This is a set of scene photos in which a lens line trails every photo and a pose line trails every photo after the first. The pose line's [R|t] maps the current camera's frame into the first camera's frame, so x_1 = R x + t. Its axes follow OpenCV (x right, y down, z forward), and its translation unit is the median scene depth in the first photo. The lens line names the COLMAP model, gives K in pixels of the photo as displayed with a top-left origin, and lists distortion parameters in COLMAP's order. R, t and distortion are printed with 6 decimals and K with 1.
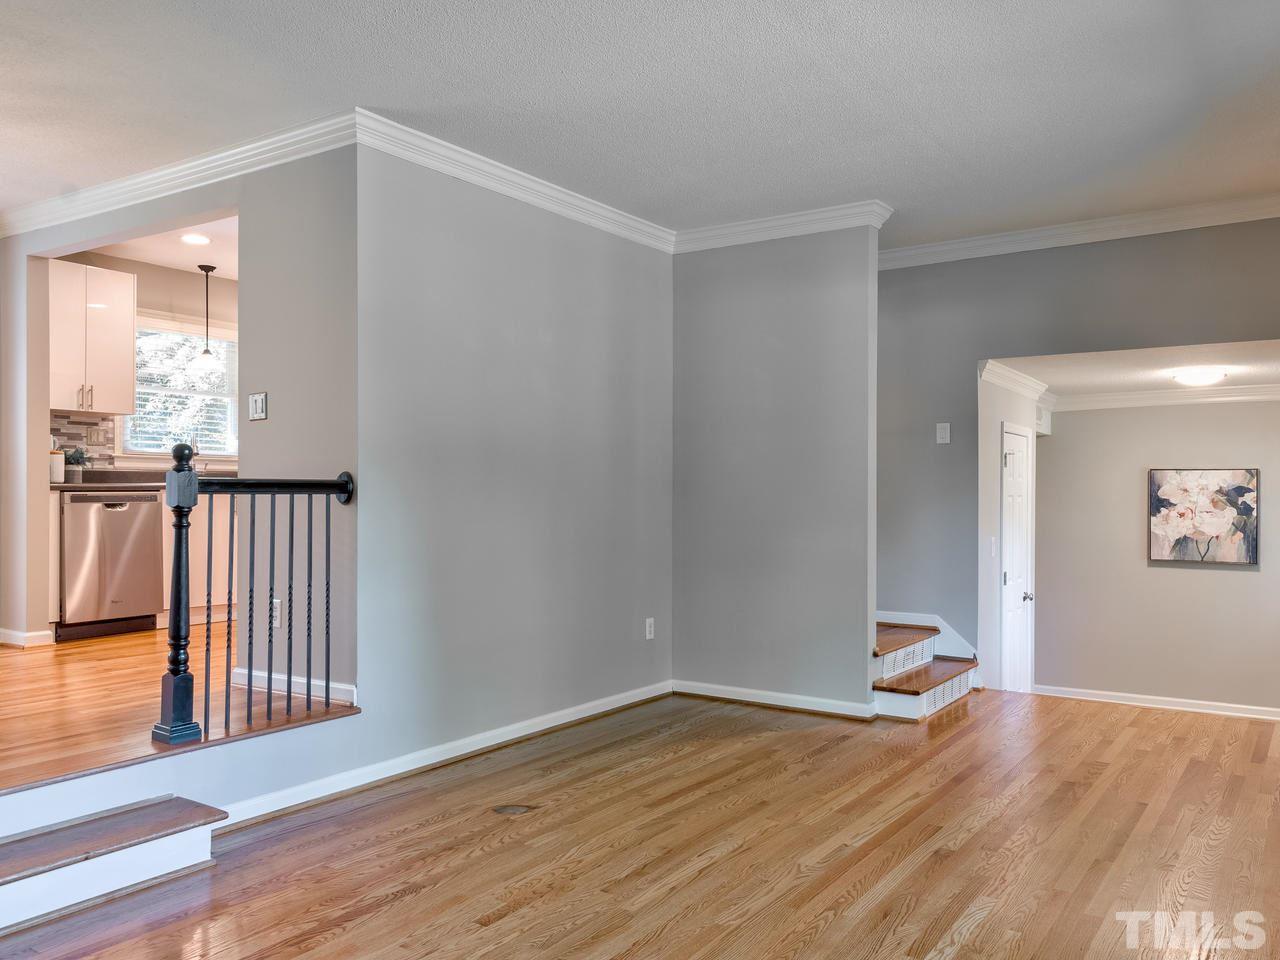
lens RADIAL K [[1026.0, 0, 628.8], [0, 1026.0, 481.9], [0, 0, 1]] dist [0.013133, 0.012266]
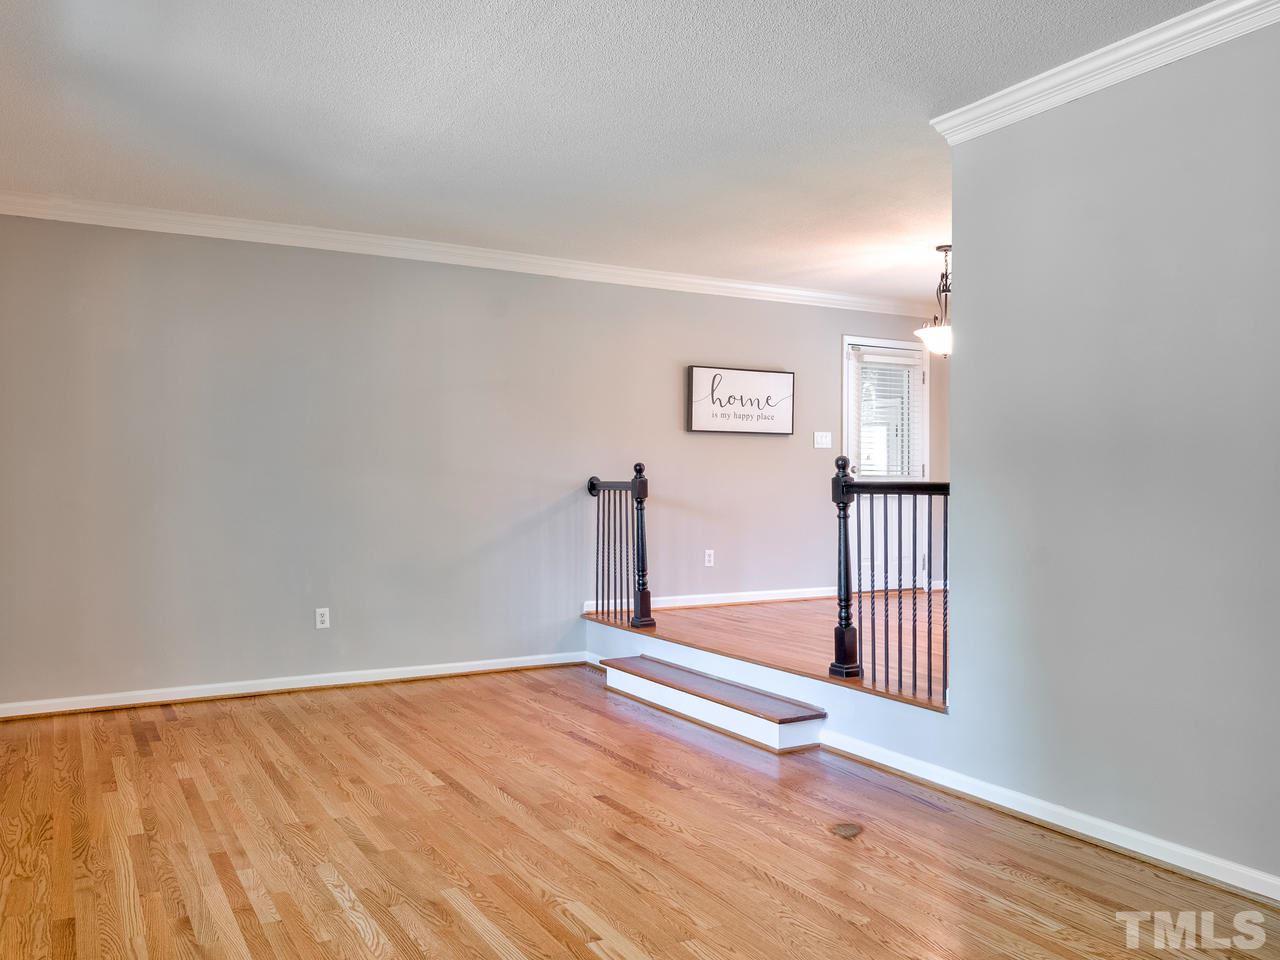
lens RADIAL K [[1026.0, 0, 633.1], [0, 1026.0, 474.5], [0, 0, 1]] dist [0.013133, 0.012266]
pose [[-0.440537, -0.013146, -0.897638, 0.821754], [-0.000356, 0.999895, -0.014469, 0.005860], [0.897734, -0.006055, -0.440496, 1.235296]]
